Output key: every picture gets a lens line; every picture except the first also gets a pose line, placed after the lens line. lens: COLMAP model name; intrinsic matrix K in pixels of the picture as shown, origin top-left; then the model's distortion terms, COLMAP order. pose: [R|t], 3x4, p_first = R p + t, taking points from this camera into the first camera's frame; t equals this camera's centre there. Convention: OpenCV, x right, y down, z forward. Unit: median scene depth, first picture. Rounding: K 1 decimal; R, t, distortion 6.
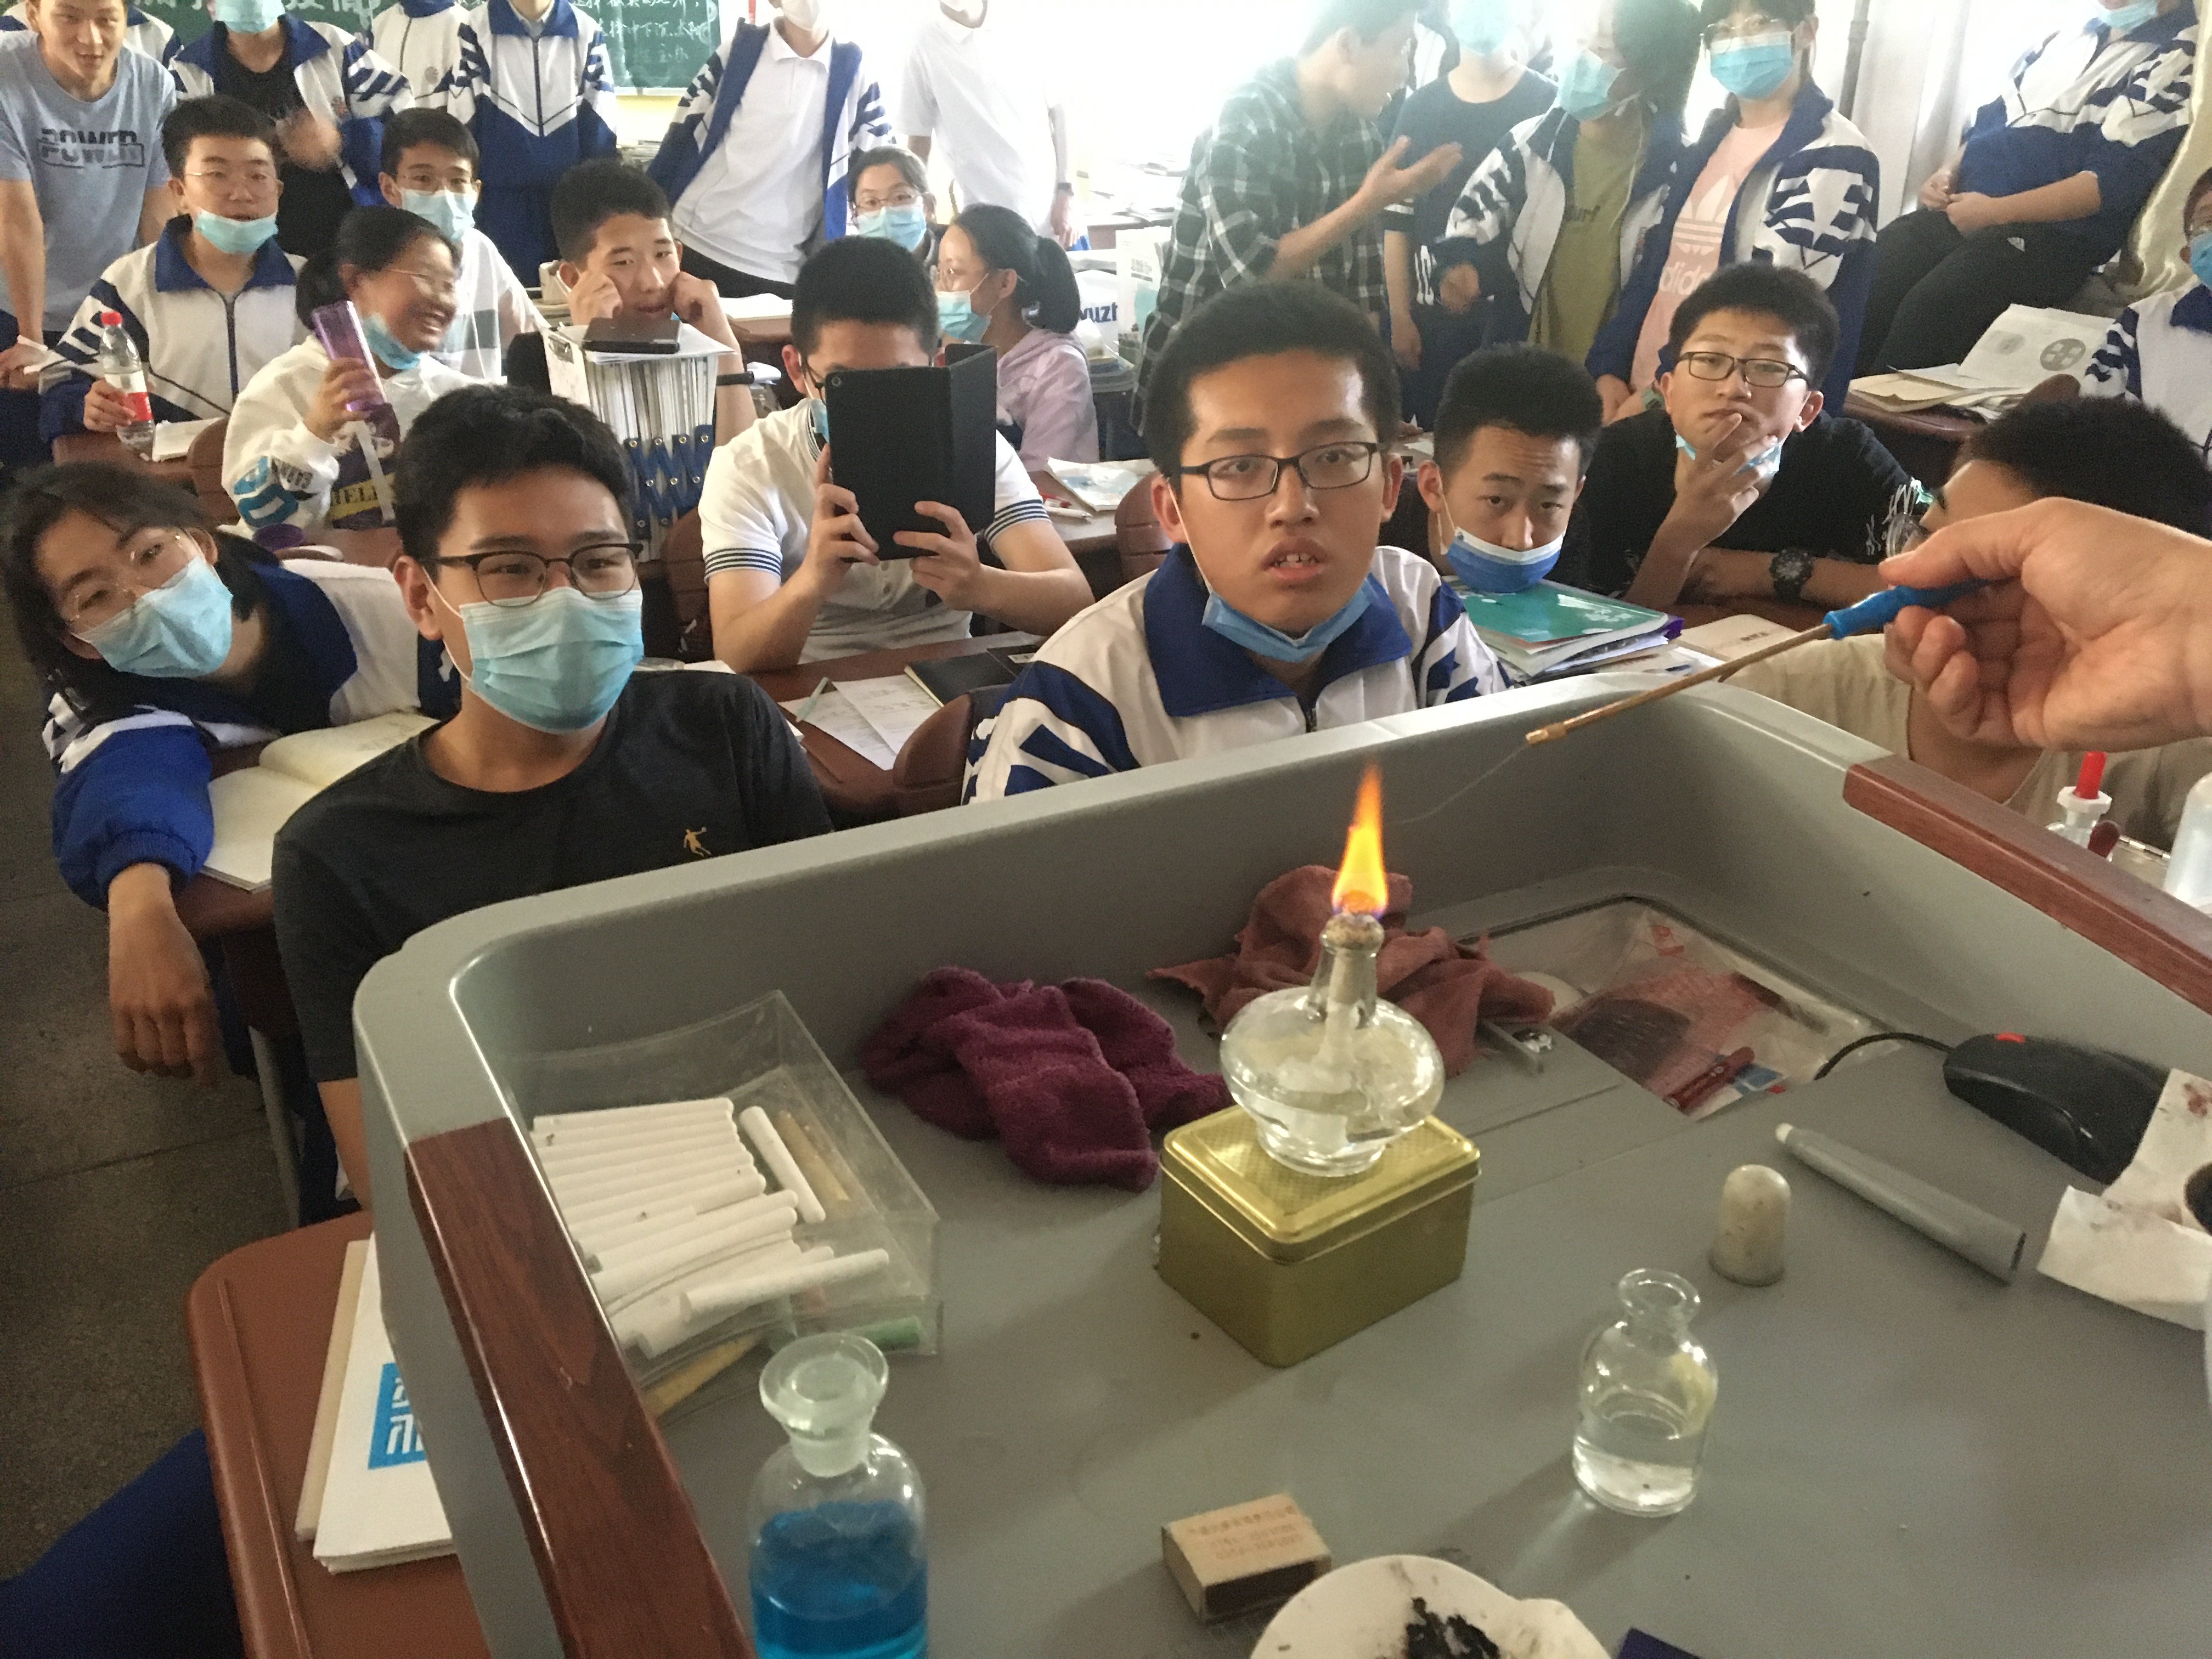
lens RADIAL K [[1841.5, 0, 939.7], [0, 1841.5, 829.3], [0, 0, 1]] dist [-0.019767, 0.150770]
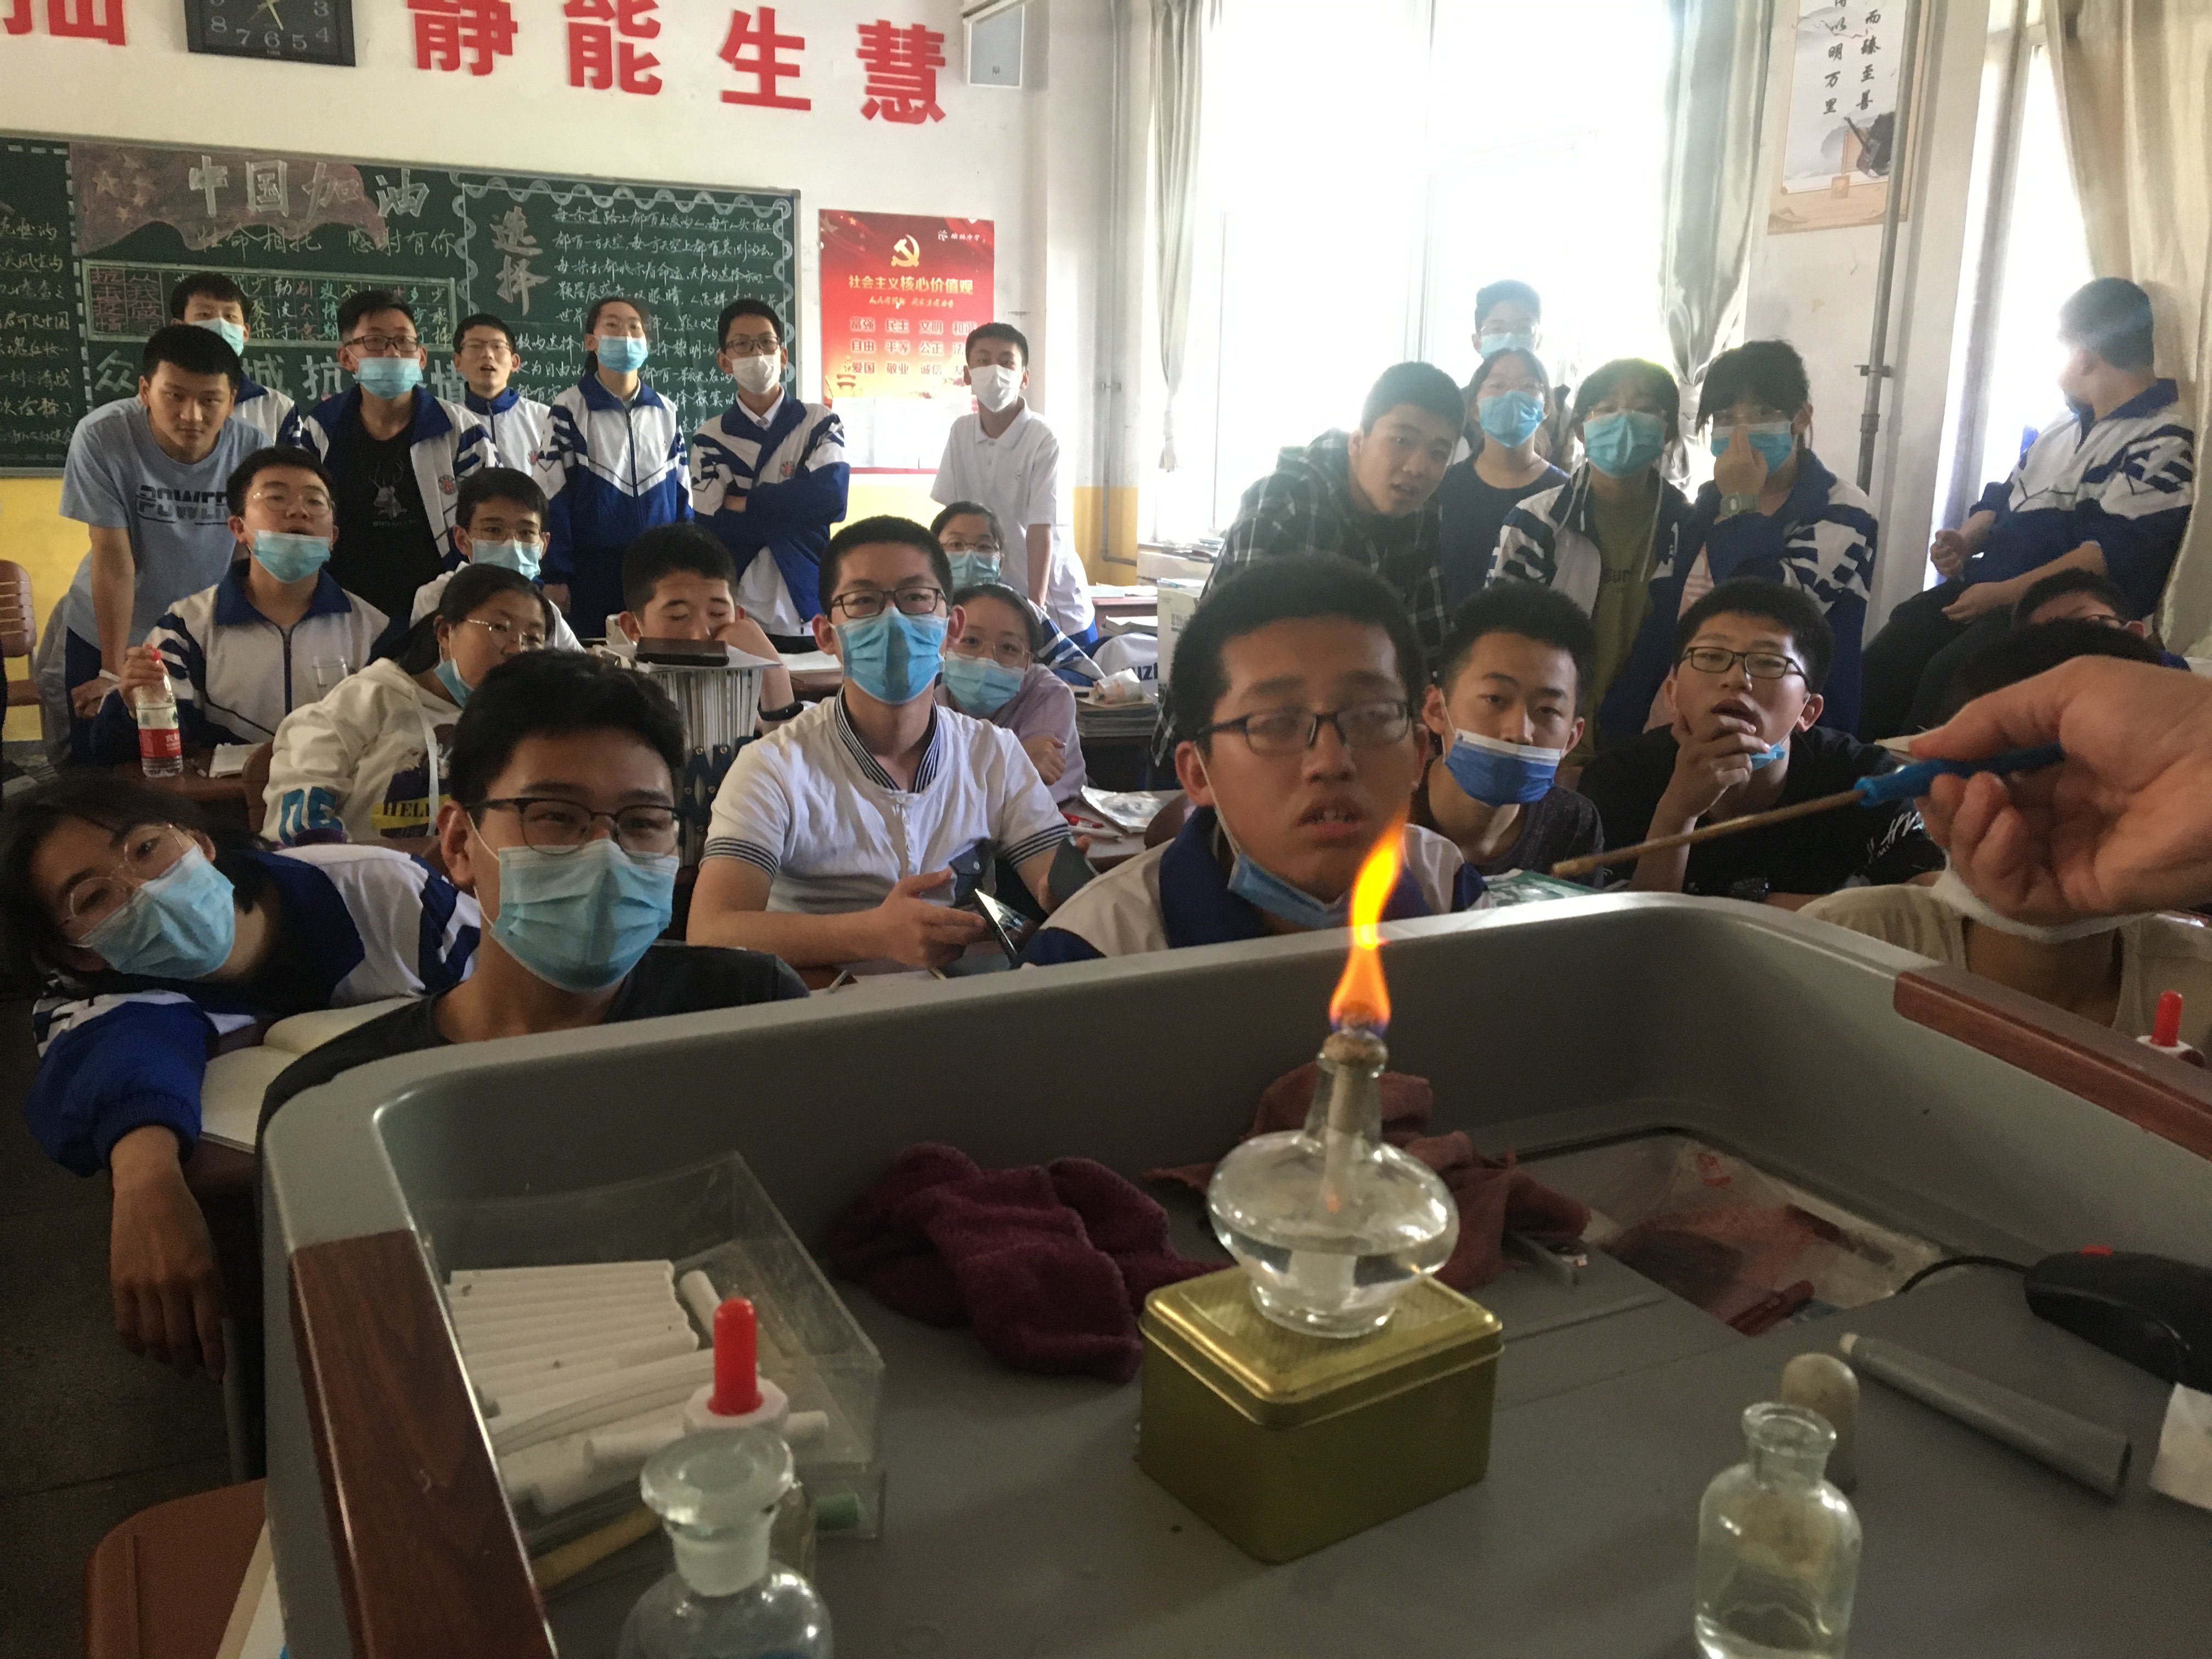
lens RADIAL K [[1866.1, 0, 966.7], [0, 1866.1, 831.5], [0, 0, 1]] dist [-0.007924, 0.114714]
pose [[0.999220, 0.037957, -0.010922, 0.032252], [-0.039383, 0.978490, -0.202500, 0.118033], [0.003001, 0.202772, 0.979221, 0.060752]]
